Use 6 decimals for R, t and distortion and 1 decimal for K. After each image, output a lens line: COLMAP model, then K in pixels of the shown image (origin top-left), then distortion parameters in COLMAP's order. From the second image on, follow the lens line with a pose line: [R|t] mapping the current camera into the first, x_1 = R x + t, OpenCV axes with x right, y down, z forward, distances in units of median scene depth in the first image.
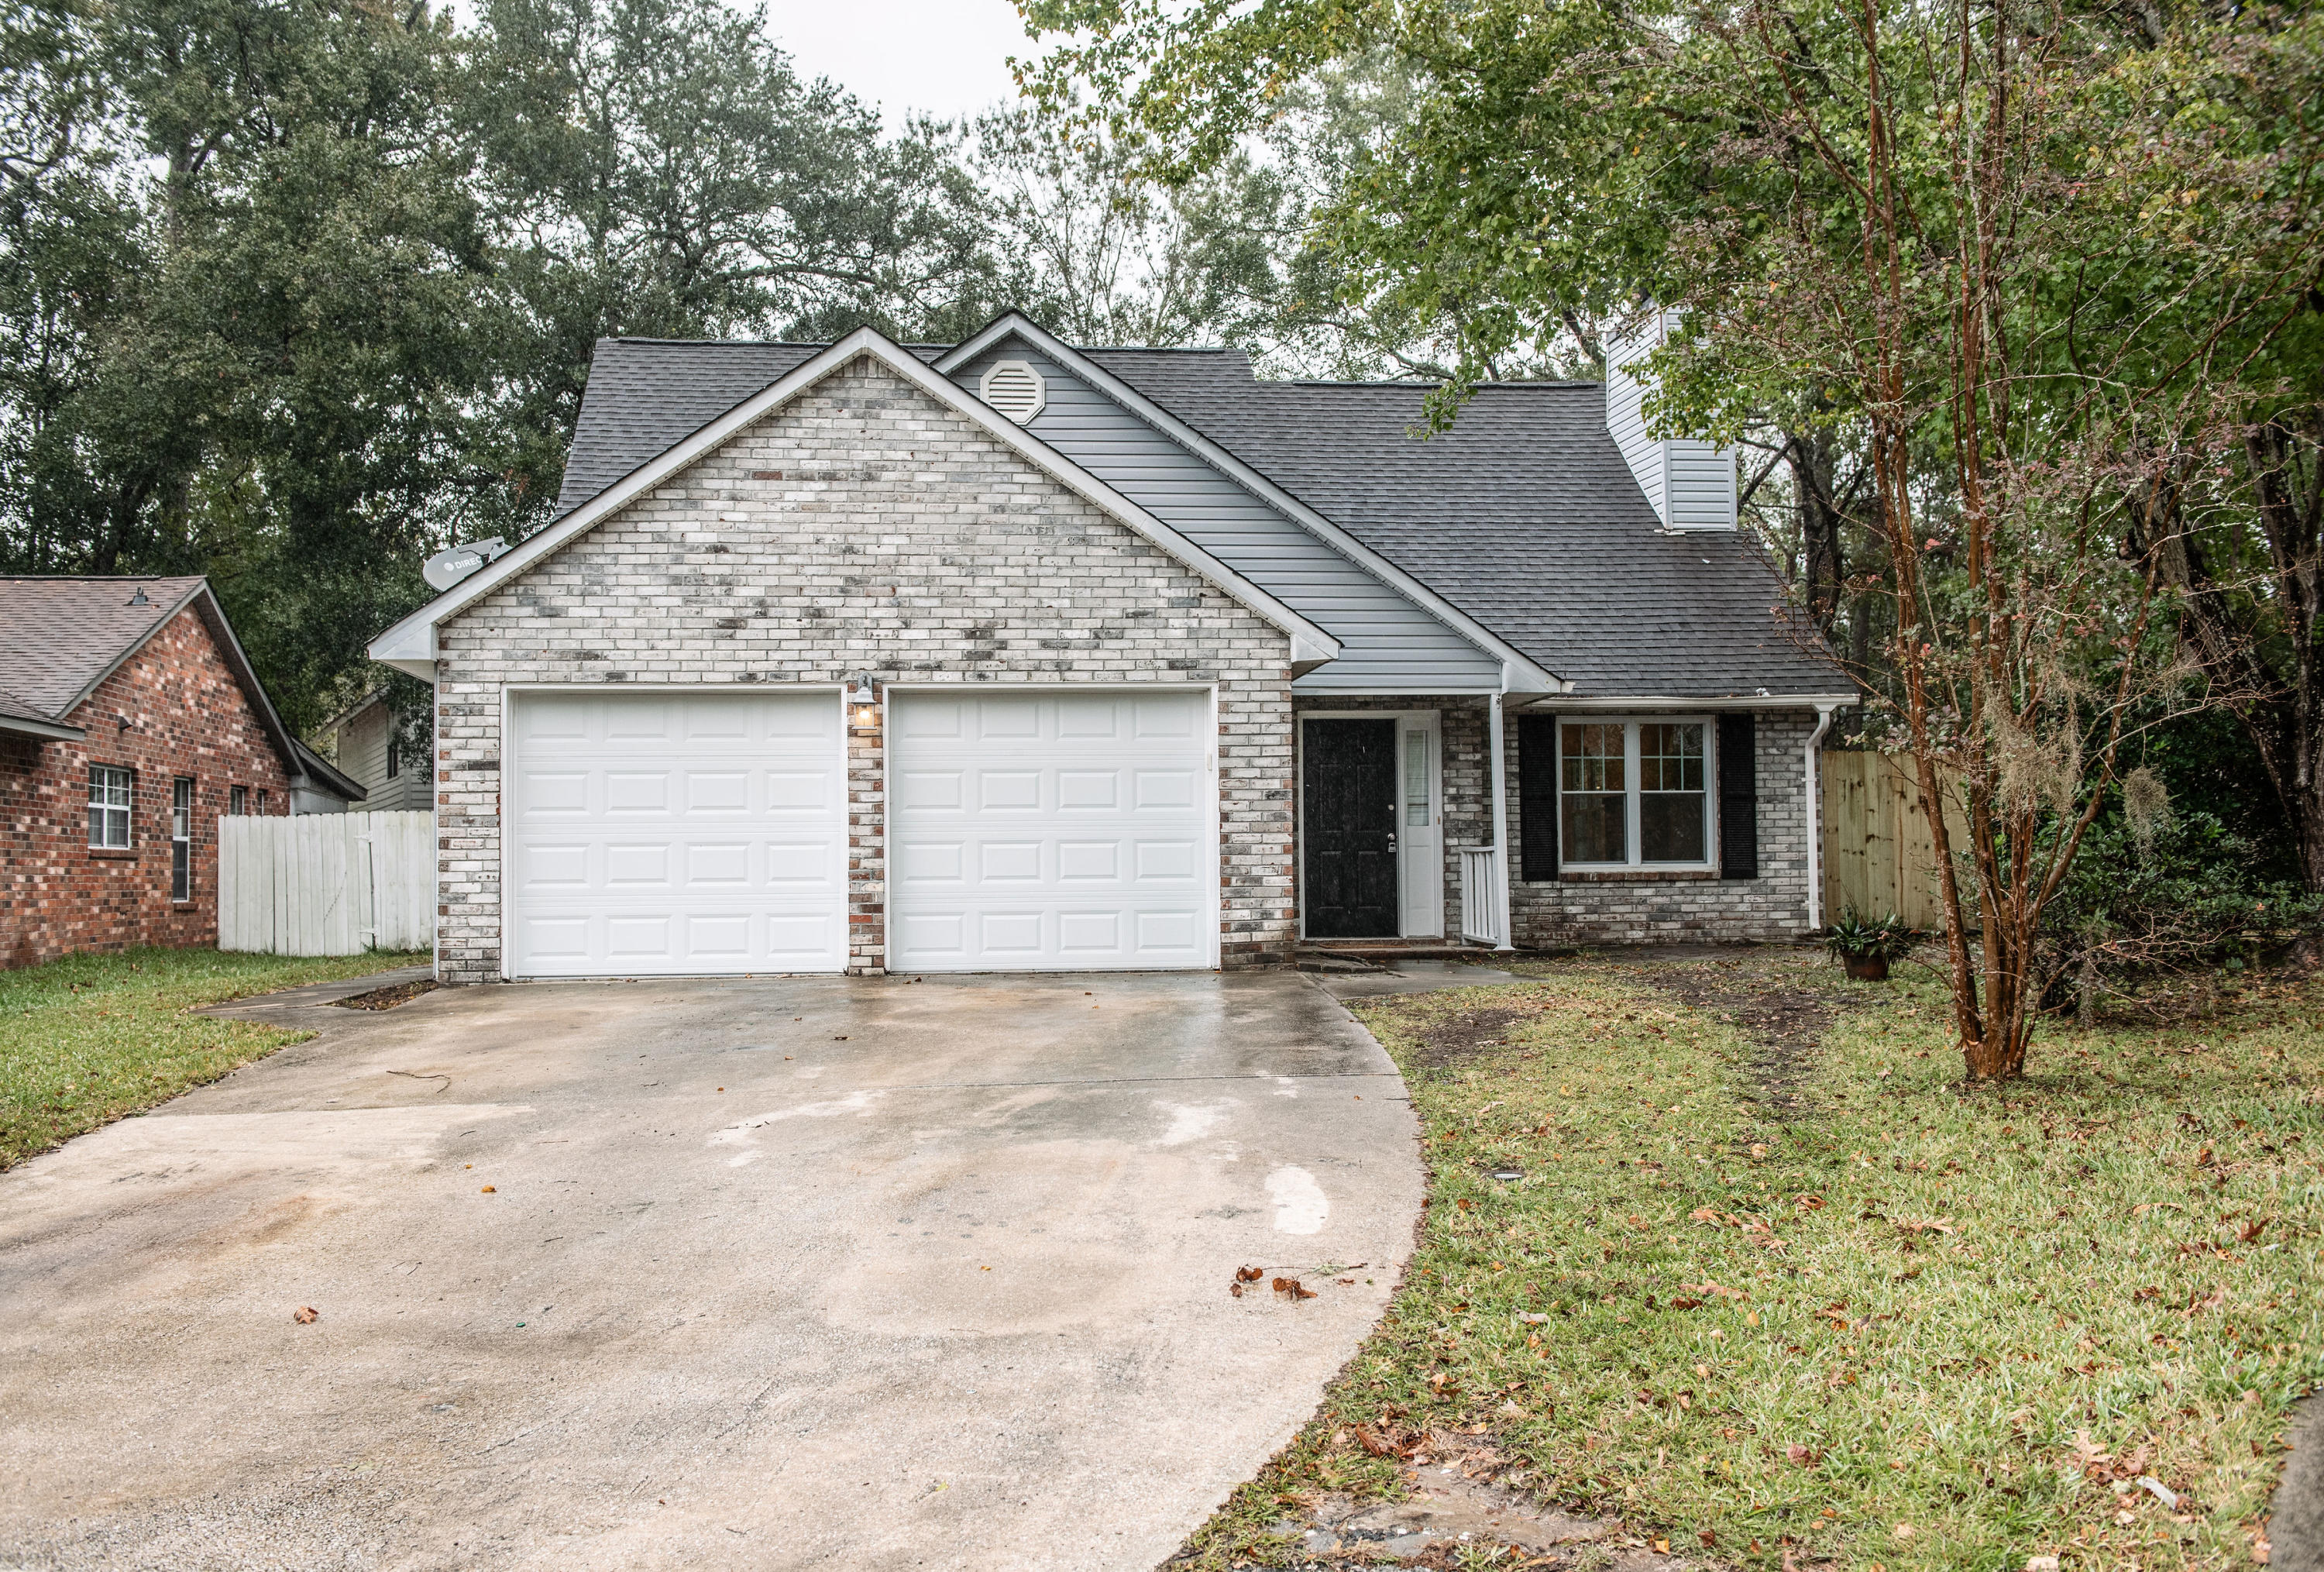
lens RADIAL K [[2154.2, 0, 1137.4], [0, 2154.2, 805.6], [0, 0, 1]] dist [0.004255, 0.000000]
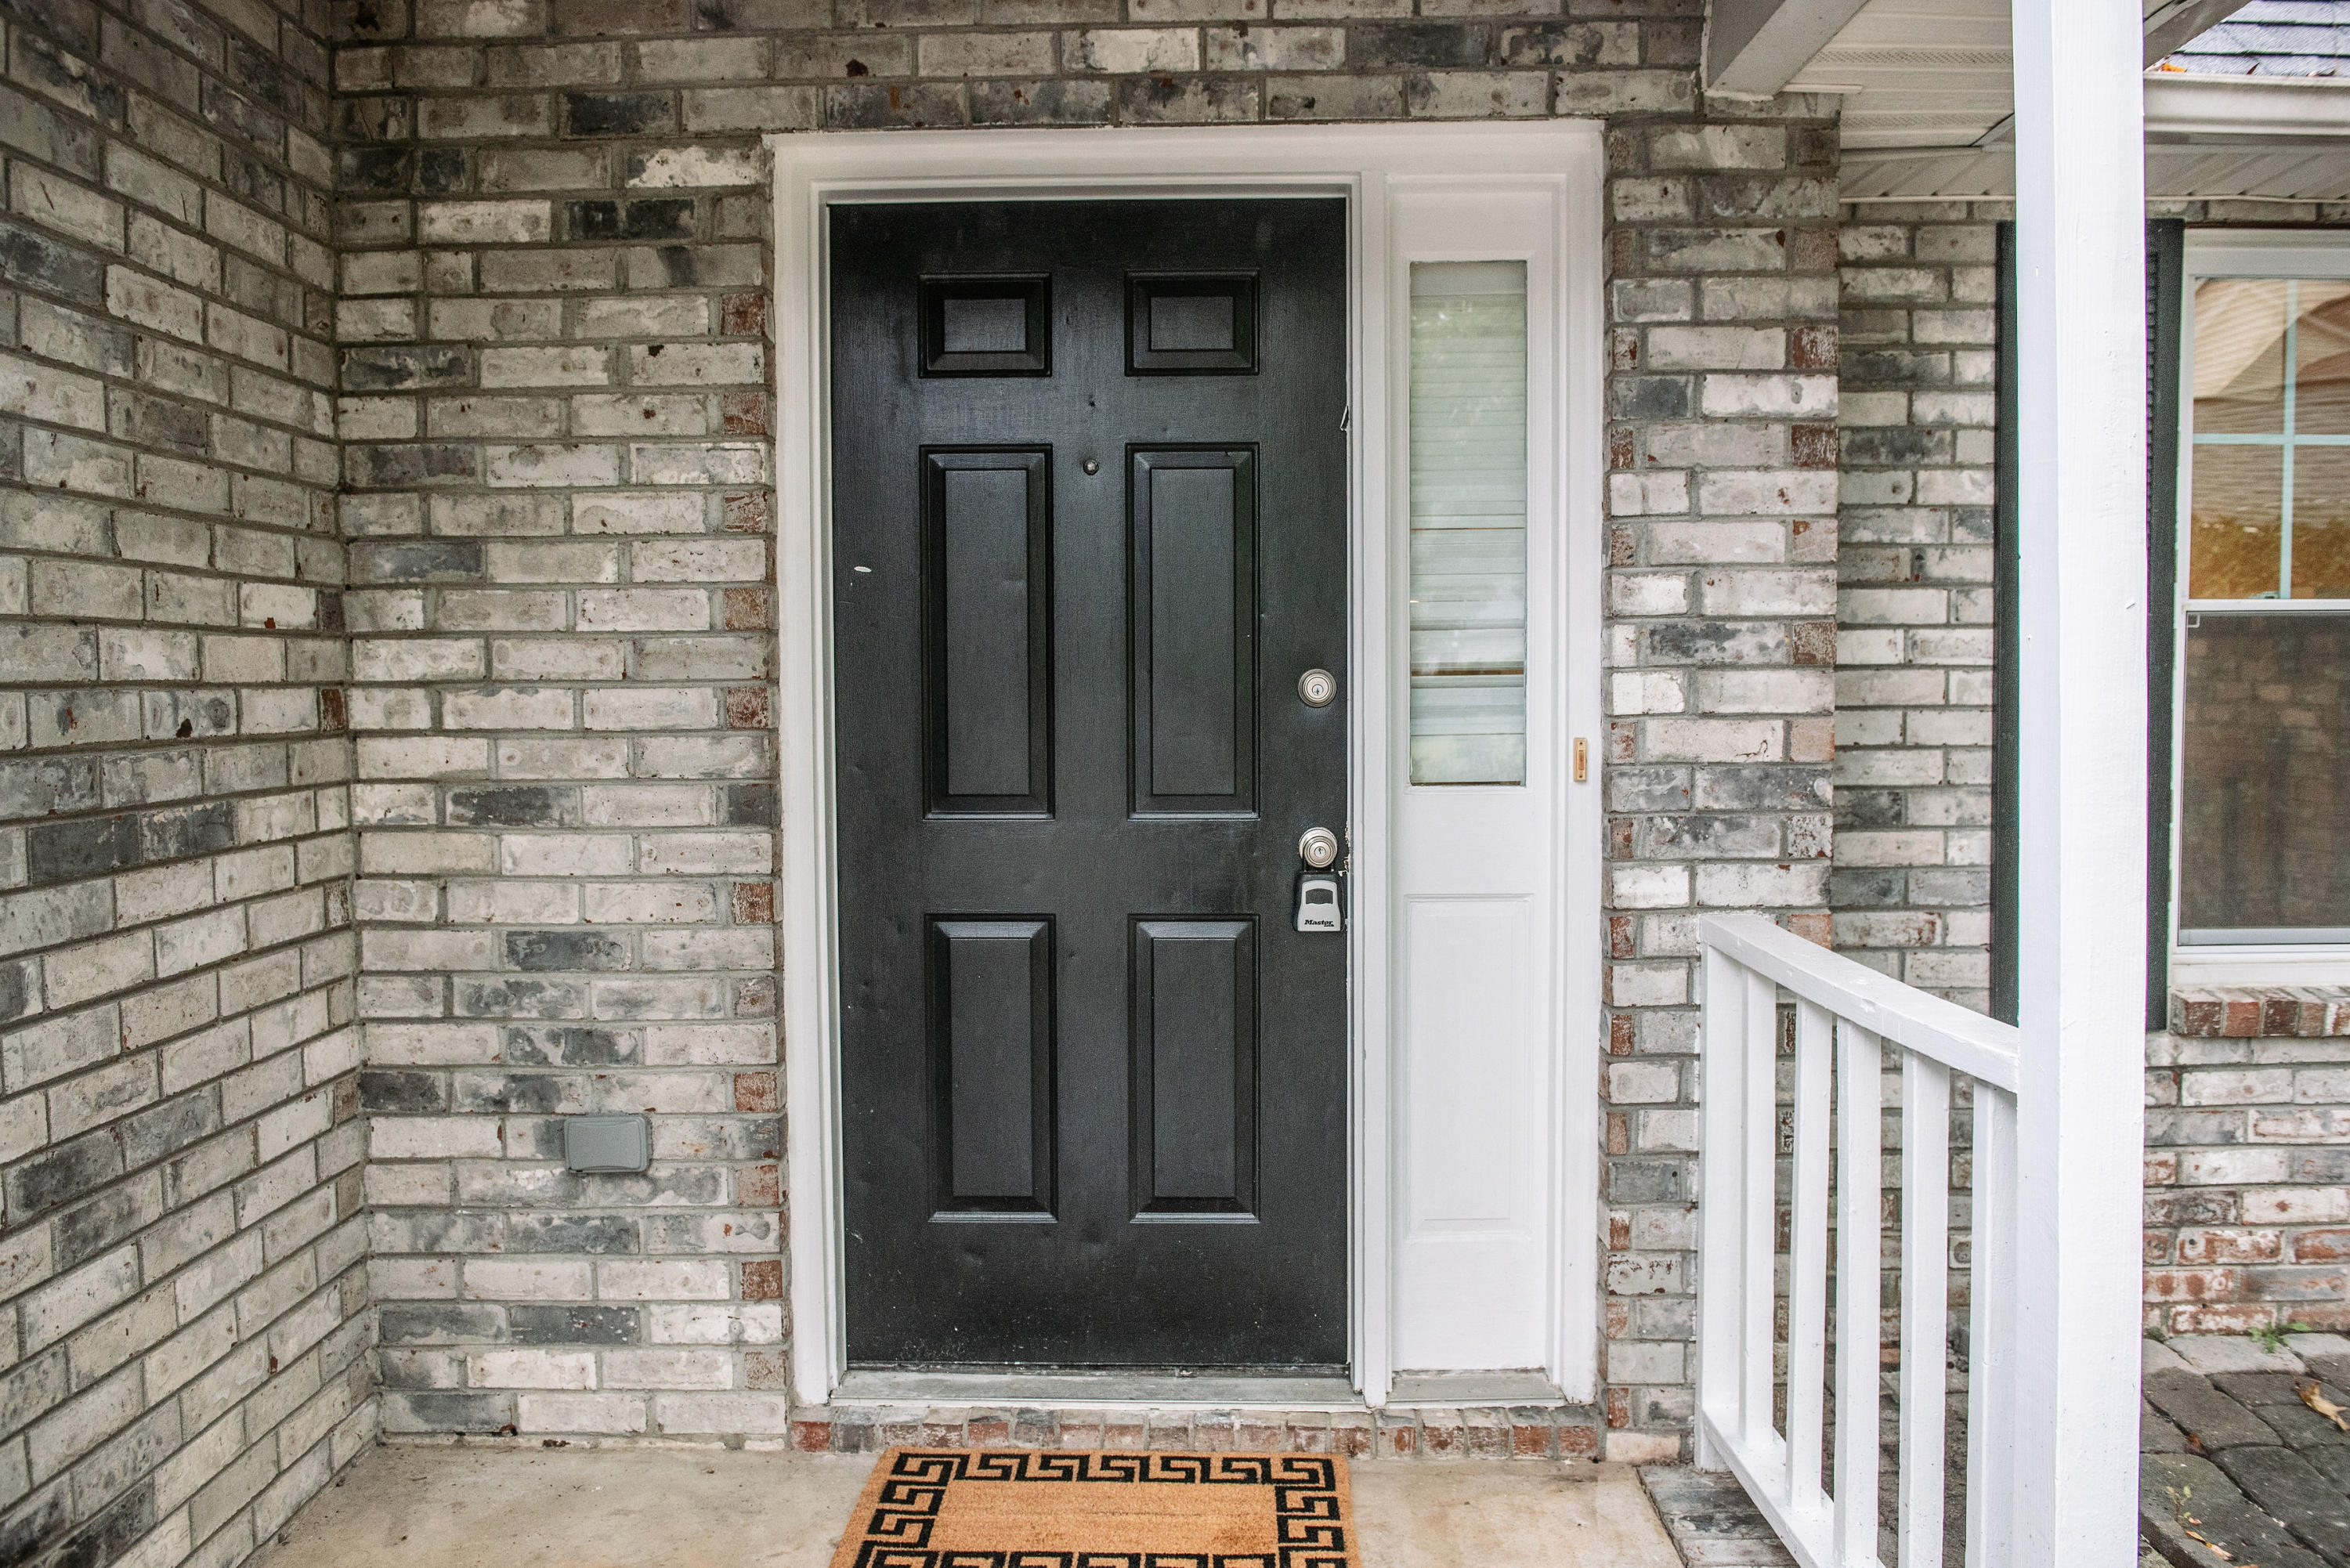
lens RADIAL K [[1812.9, 0, 1181.2], [0, 1812.9, 799.9], [0, 0, 1]] dist [-0.038531, -0.001476]
pose [[0.993893, 0.008726, -0.110007, 0.156031], [0.002253, 0.995056, 0.099285, -0.006288], [0.110330, -0.098927, 0.988959, 1.070213]]
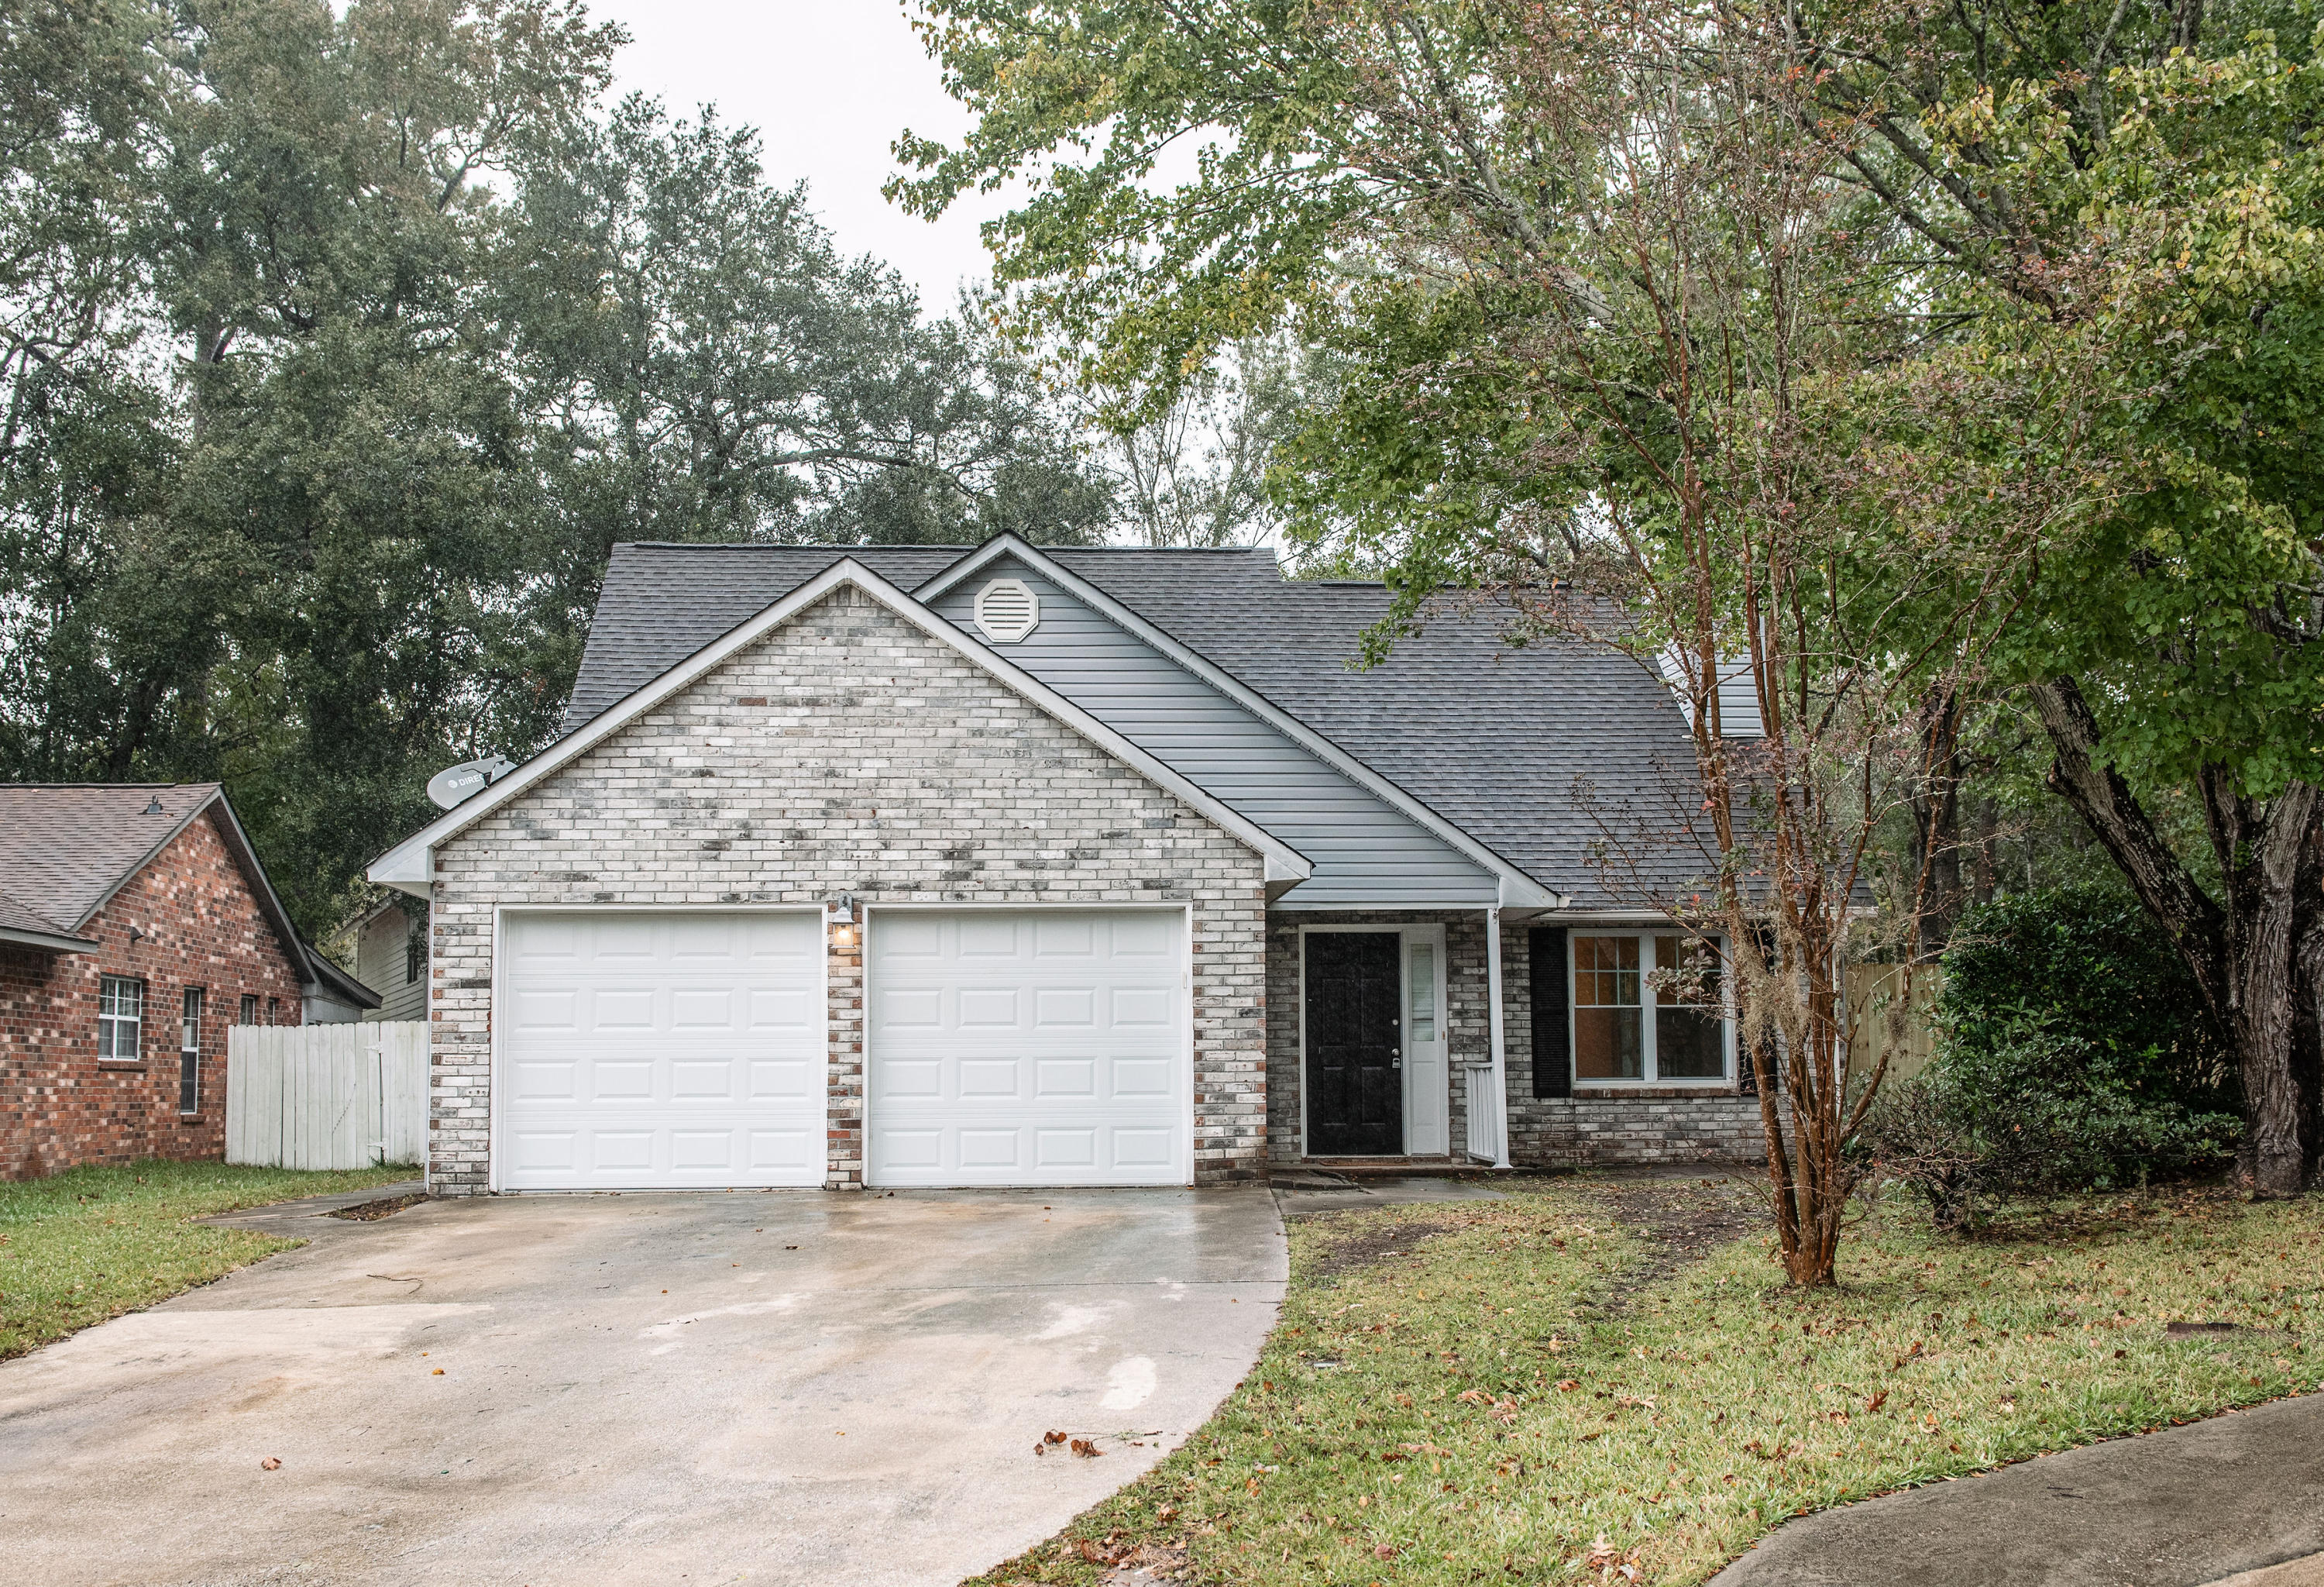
lens RADIAL K [[2406.4, 0, 1147.0], [0, 2406.4, 890.4], [0, 0, 1]] dist [-0.004196, 0.000000]
pose [[0.999148, -0.000768, -0.041264, 0.063051], [-0.001232, 0.998826, -0.048435, -0.007590], [0.041253, 0.048445, 0.997974, -0.133119]]
